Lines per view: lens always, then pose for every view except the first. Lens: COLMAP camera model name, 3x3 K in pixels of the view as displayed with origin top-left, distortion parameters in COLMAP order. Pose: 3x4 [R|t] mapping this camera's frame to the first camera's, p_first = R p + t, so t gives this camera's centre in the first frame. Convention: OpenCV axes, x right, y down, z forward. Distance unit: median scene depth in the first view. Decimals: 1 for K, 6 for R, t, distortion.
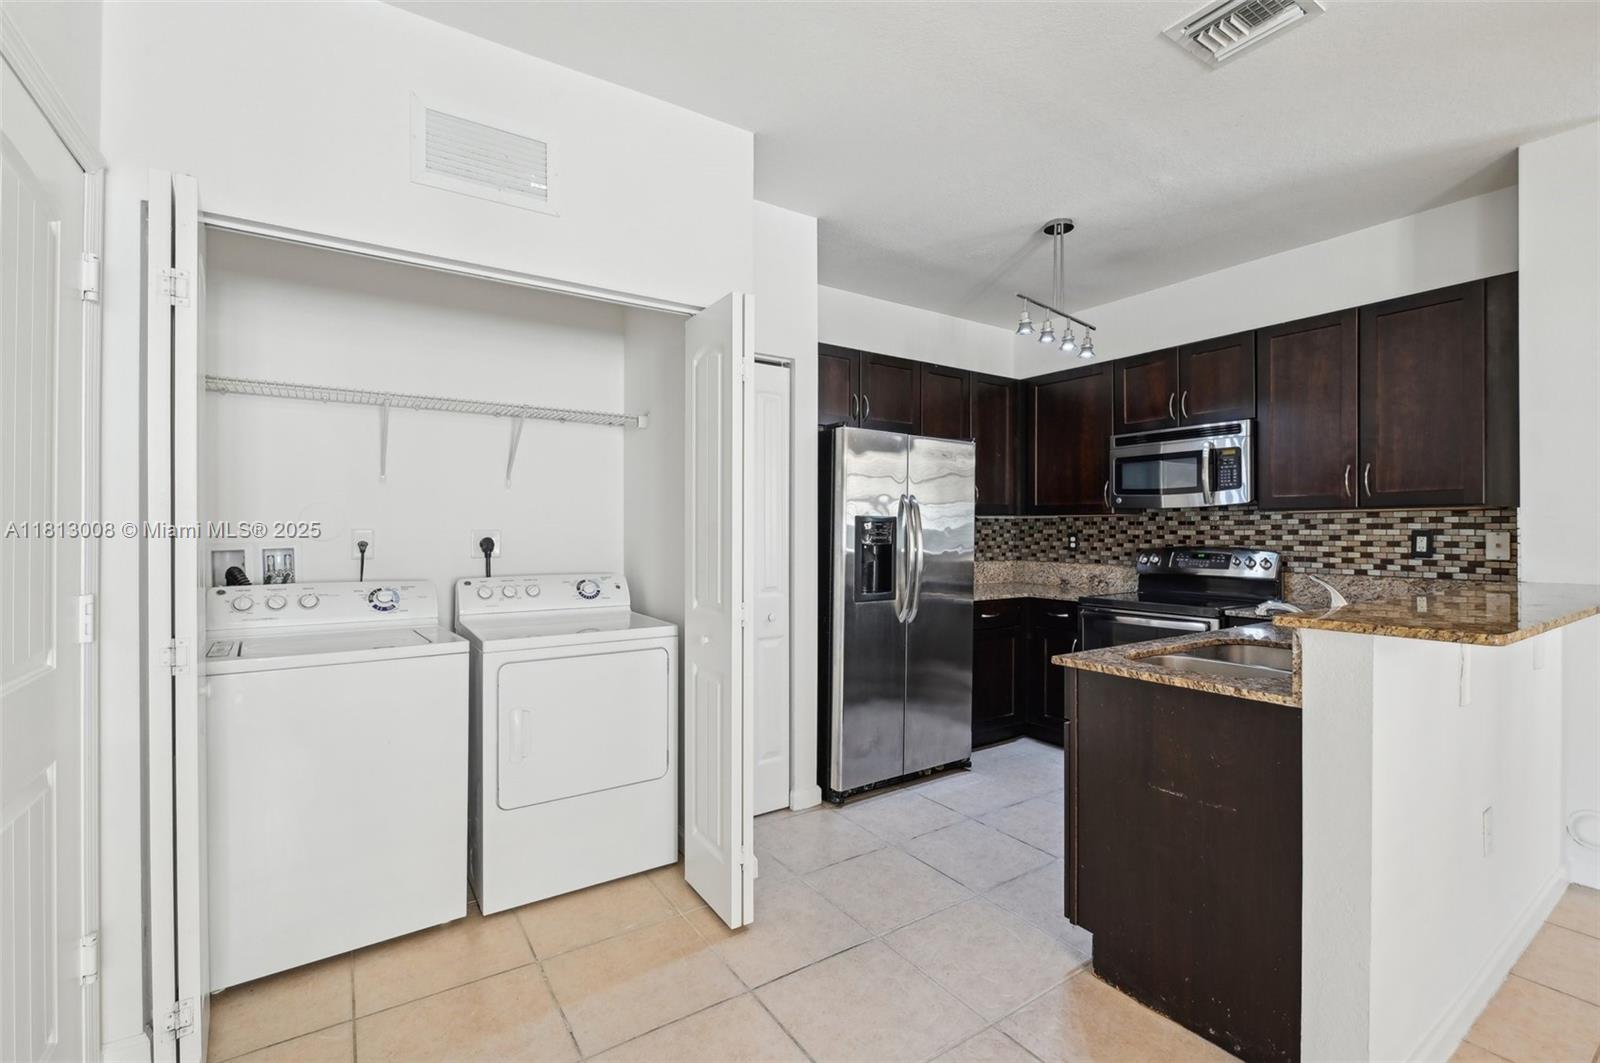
lens RADIAL K [[703.4, 0, 811.2], [0, 703.4, 529.9], [0, 0, 1]] dist [-0.002926, -0.001360]
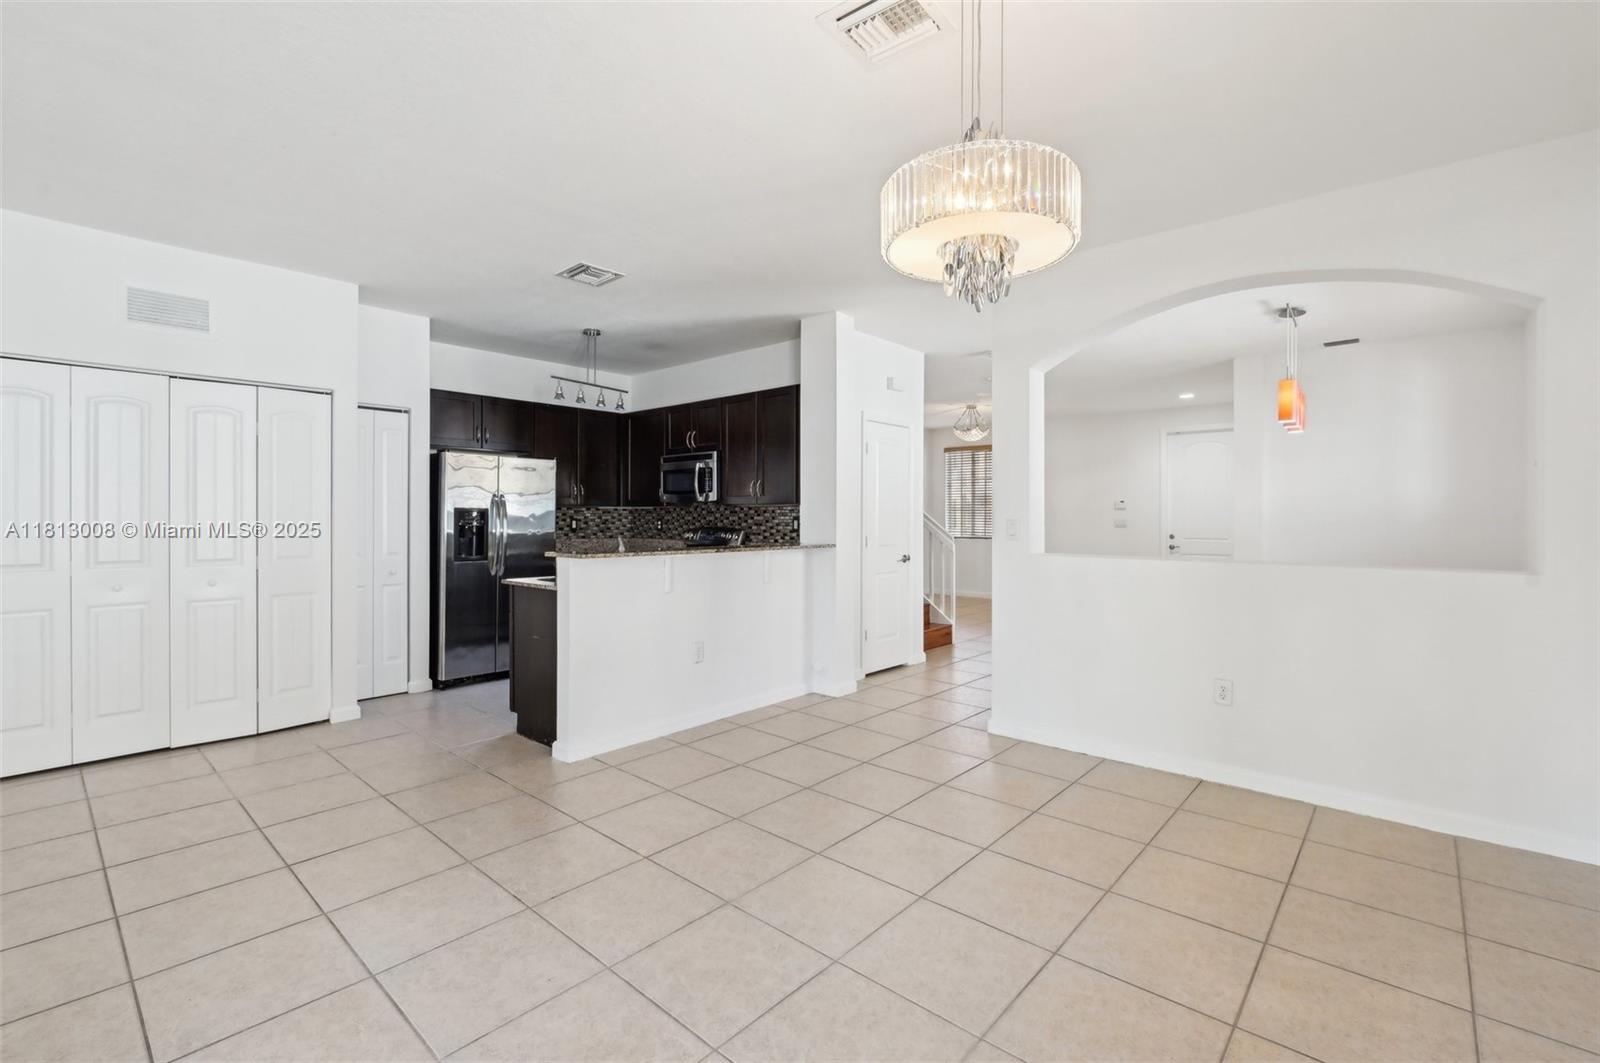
lens RADIAL K [[703.4, 0, 803.8], [0, 703.4, 517.1], [0, 0, 1]] dist [-0.002926, -0.001360]
pose [[0.970090, 0.000574, 0.242745, 0.427675], [-0.000726, 1.000000, 0.000536, 0.000020], [-0.242744, -0.000696, 0.970090, -0.711955]]
